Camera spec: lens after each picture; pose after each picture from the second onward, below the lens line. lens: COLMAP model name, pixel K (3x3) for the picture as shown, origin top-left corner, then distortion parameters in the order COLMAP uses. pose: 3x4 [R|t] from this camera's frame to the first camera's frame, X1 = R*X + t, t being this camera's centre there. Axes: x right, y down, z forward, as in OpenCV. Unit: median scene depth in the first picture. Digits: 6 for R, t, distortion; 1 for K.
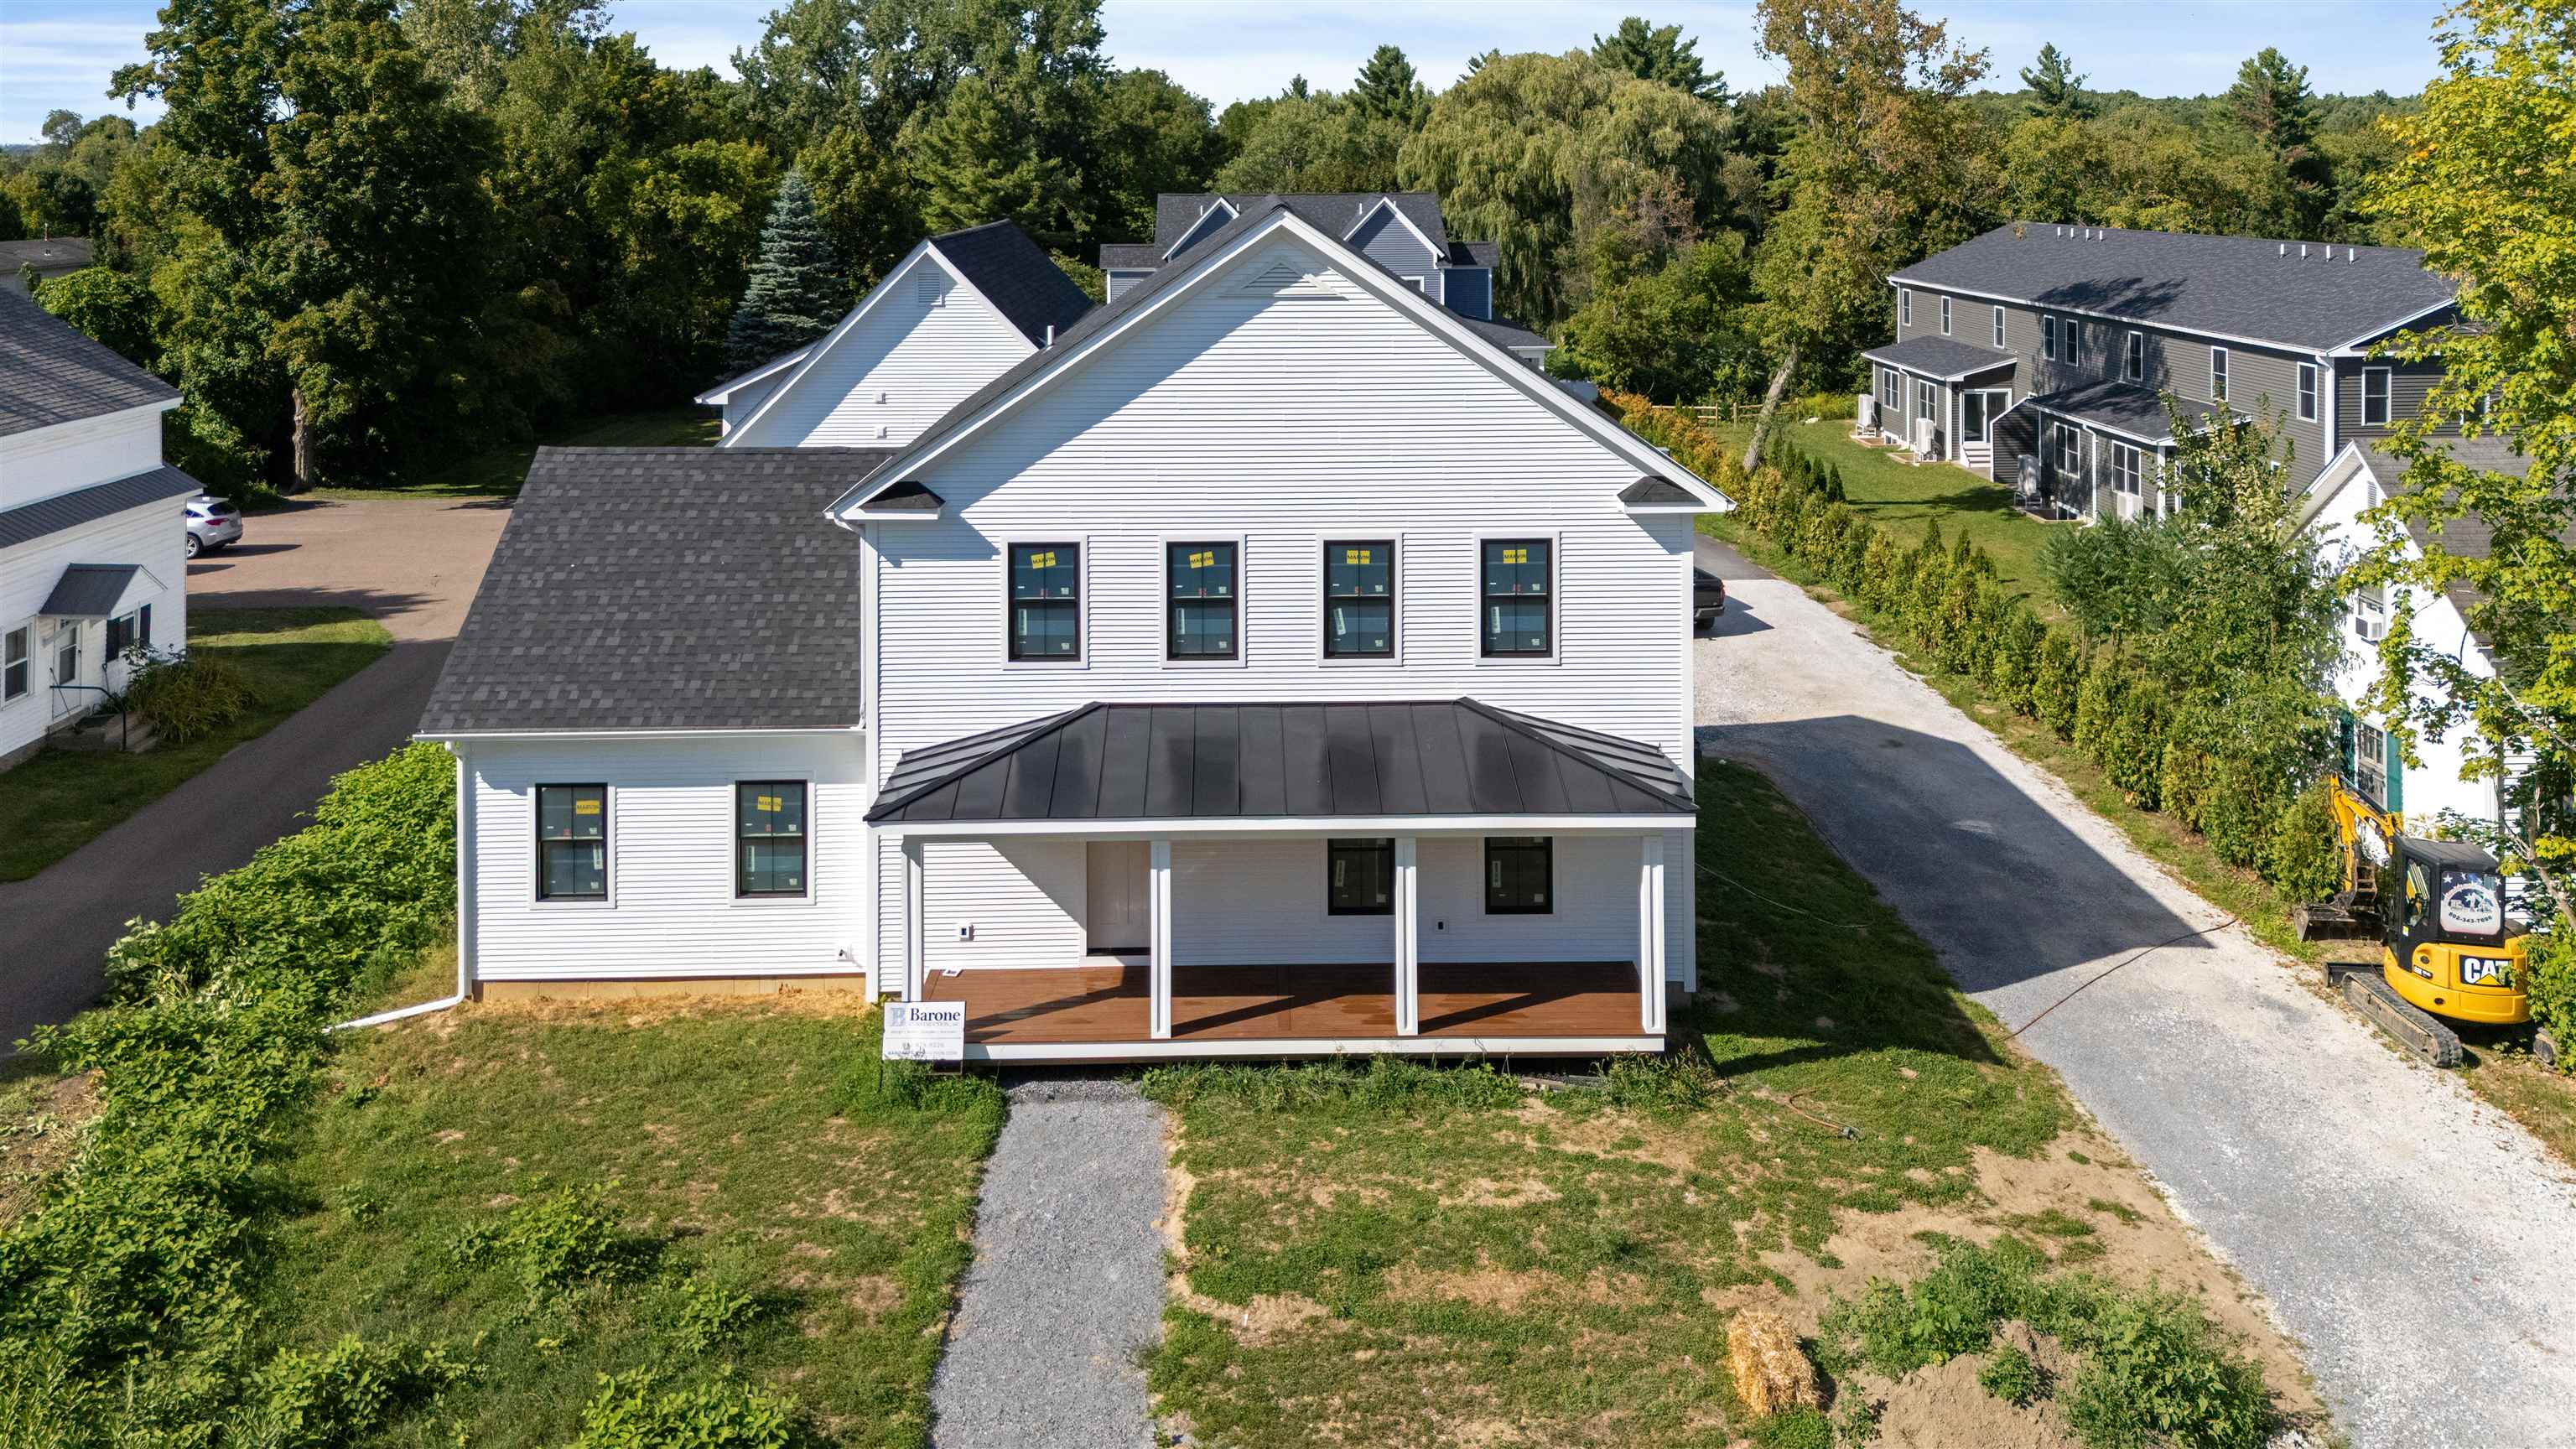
lens RADIAL K [[1946.0, 0, 1299.0], [0, 1946.0, 300.6], [0, 0, 1]] dist [0.069213, -0.064881]
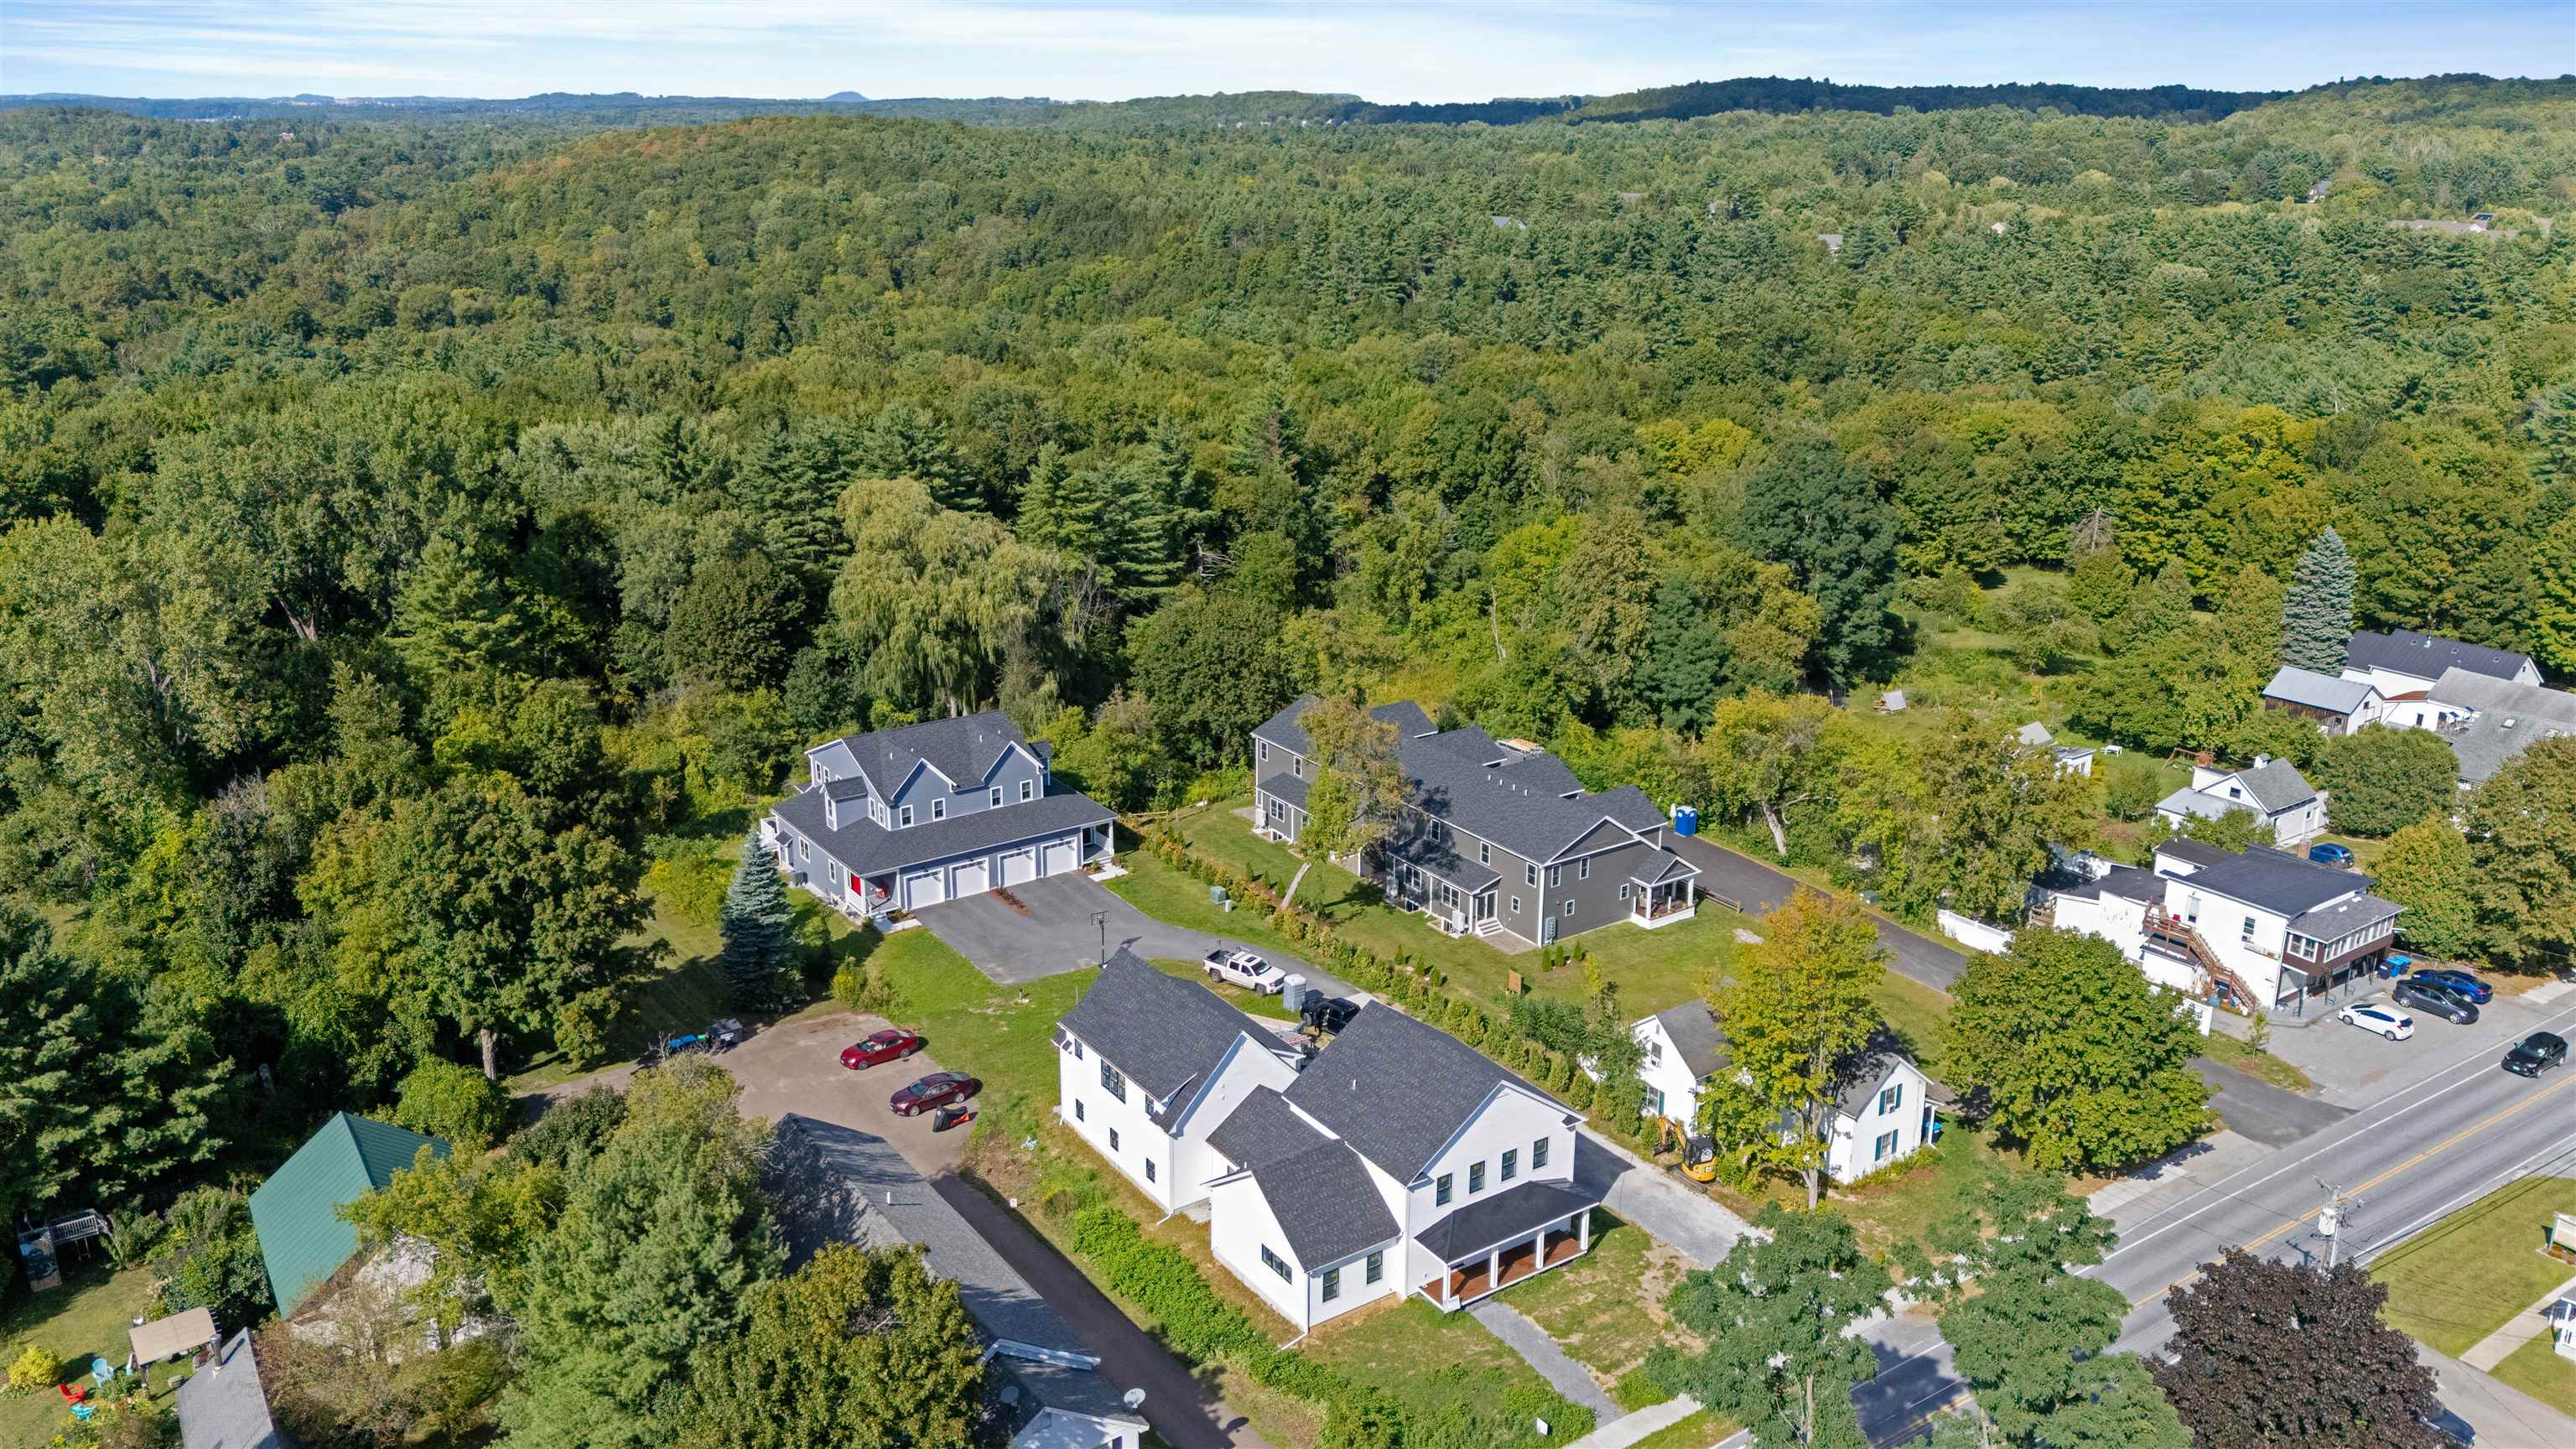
lens RADIAL K [[1914.8, 0, 1248.2], [0, 1914.8, 725.9], [0, 0, 1]] dist [0.083951, -0.075227]
pose [[0.836298, -0.161004, 0.524103, -2.209990], [0.026203, 0.966556, 0.255114, -1.635749], [-0.547649, -0.199618, 0.812547, -1.590209]]
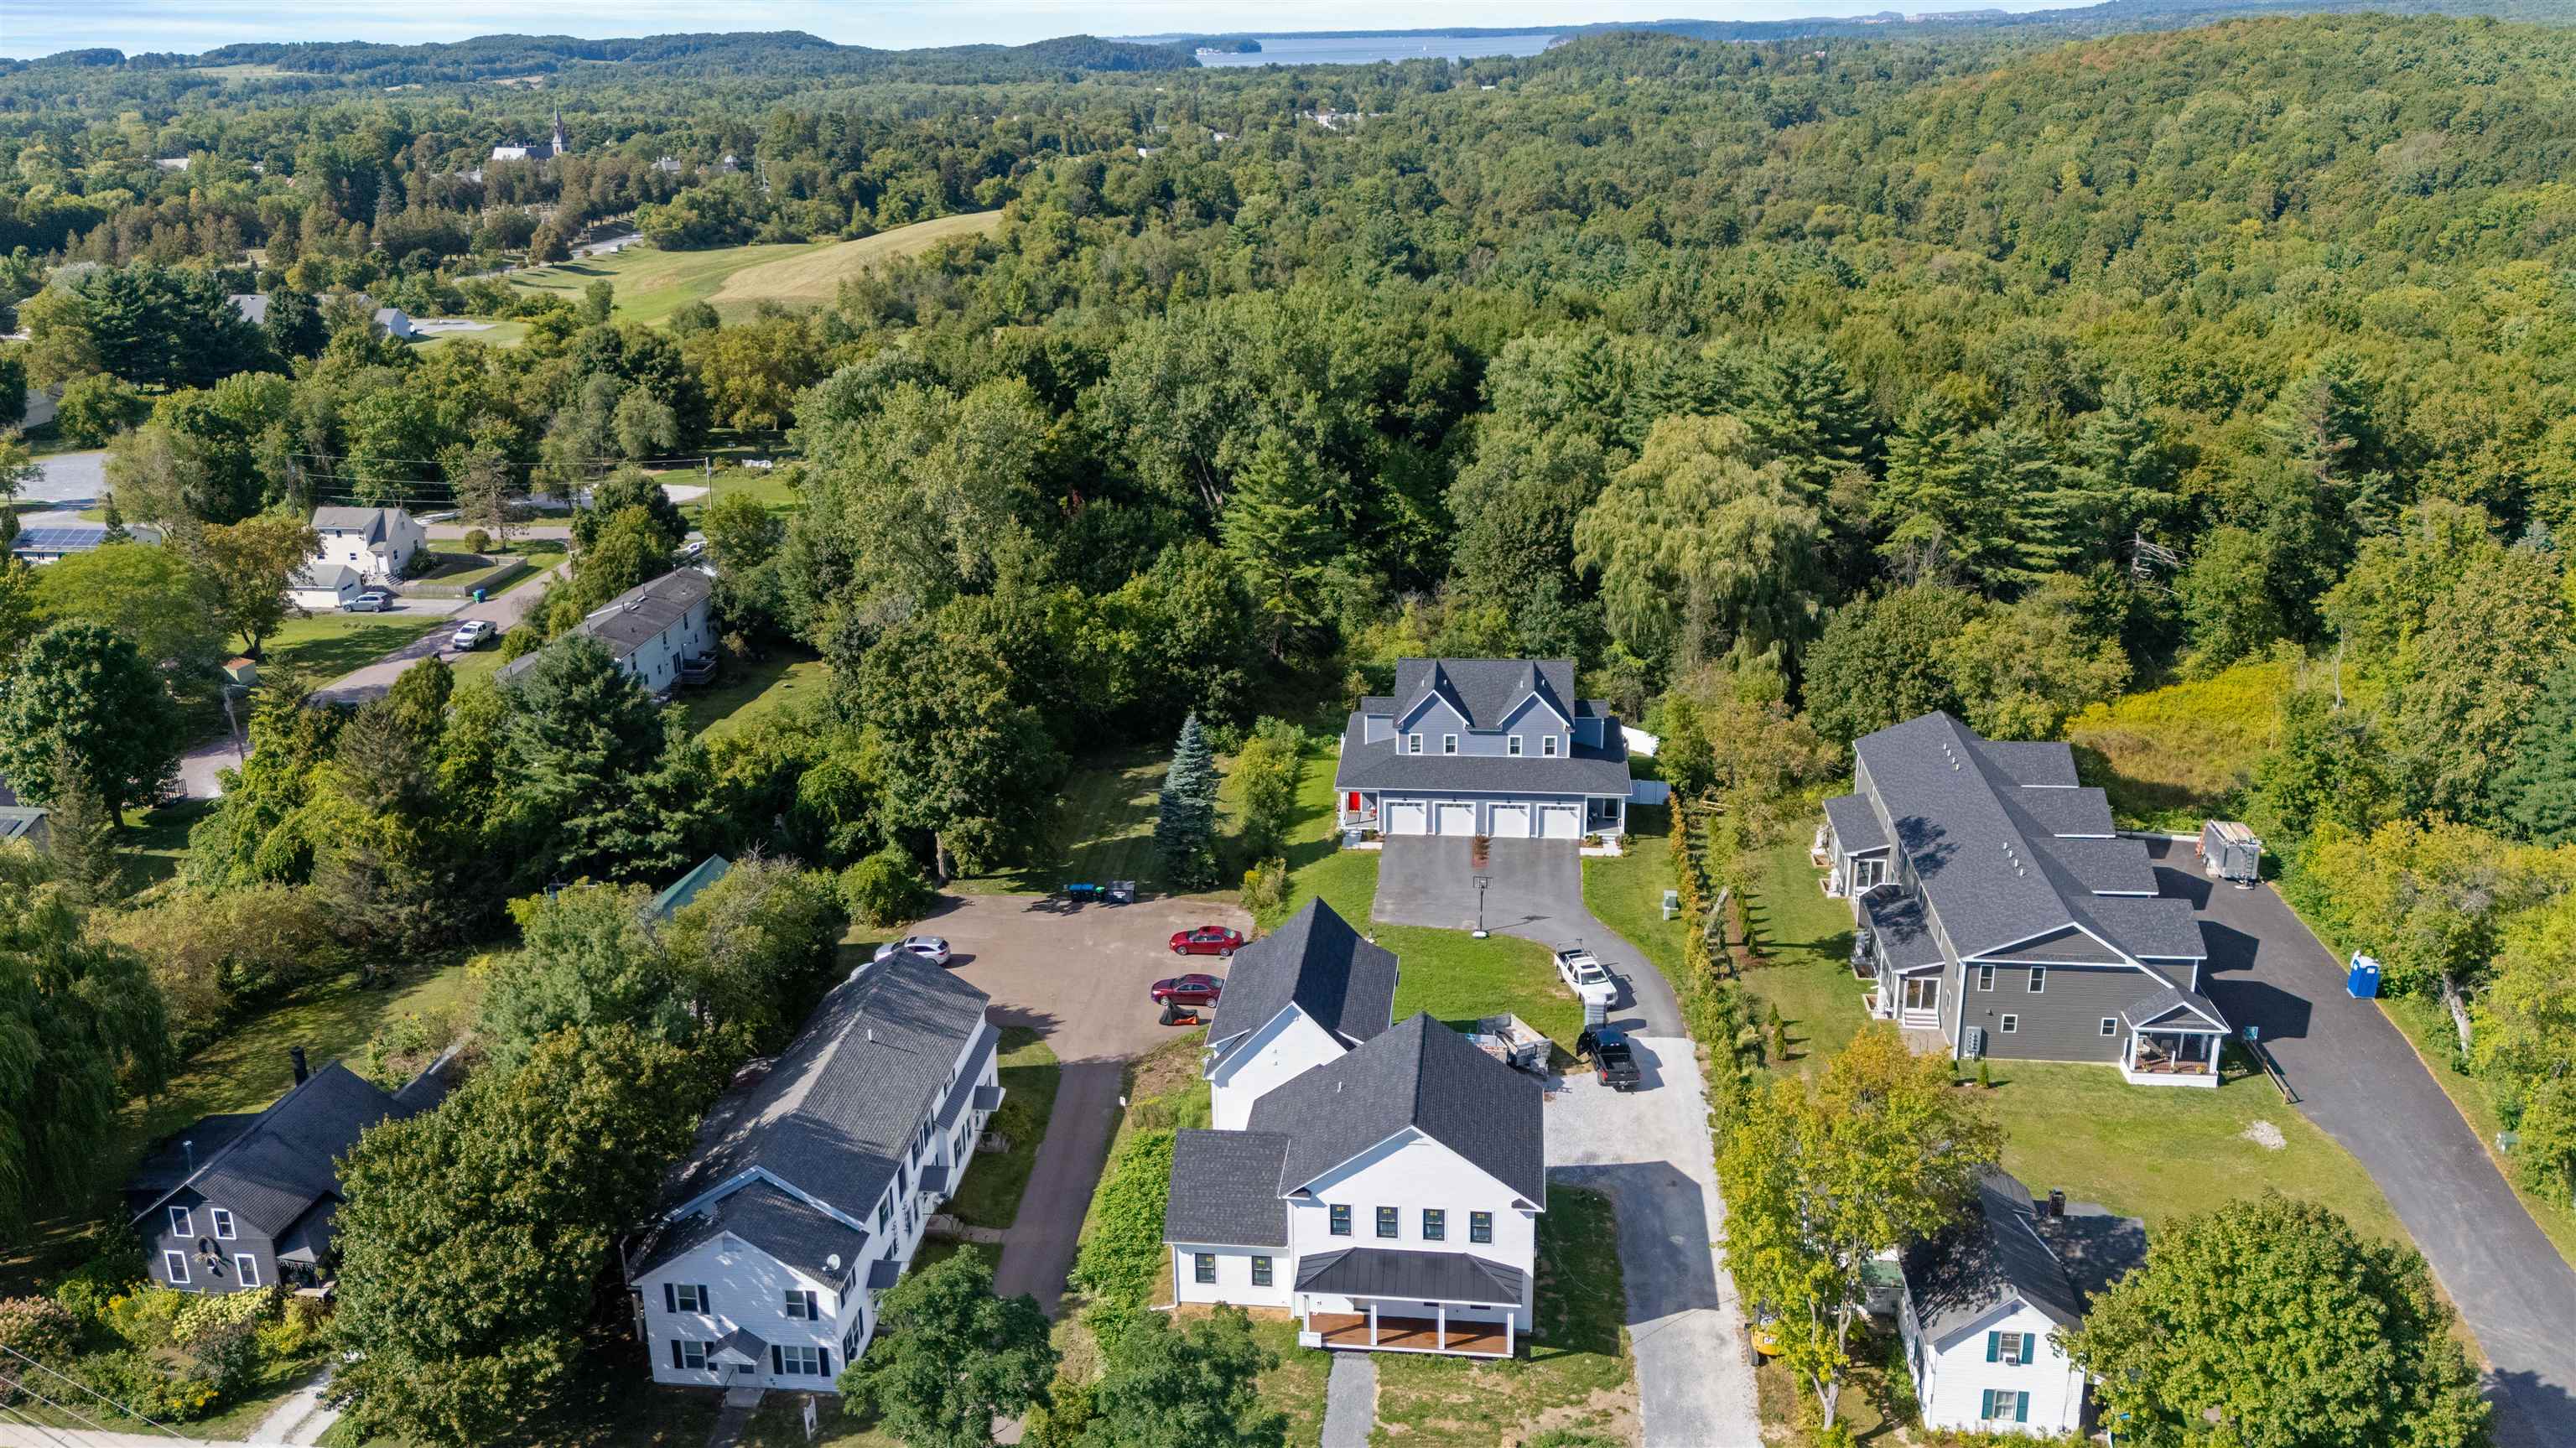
lens RADIAL K [[1964.8, 0, 1294.1], [0, 1964.8, 731.6], [0, 0, 1]] dist [0.066737, -0.079190]
pose [[0.990340, 0.027355, -0.135936, 0.232472], [0.011573, 0.960620, 0.277625, -1.613131], [0.138177, -0.276516, 0.951024, -2.040159]]
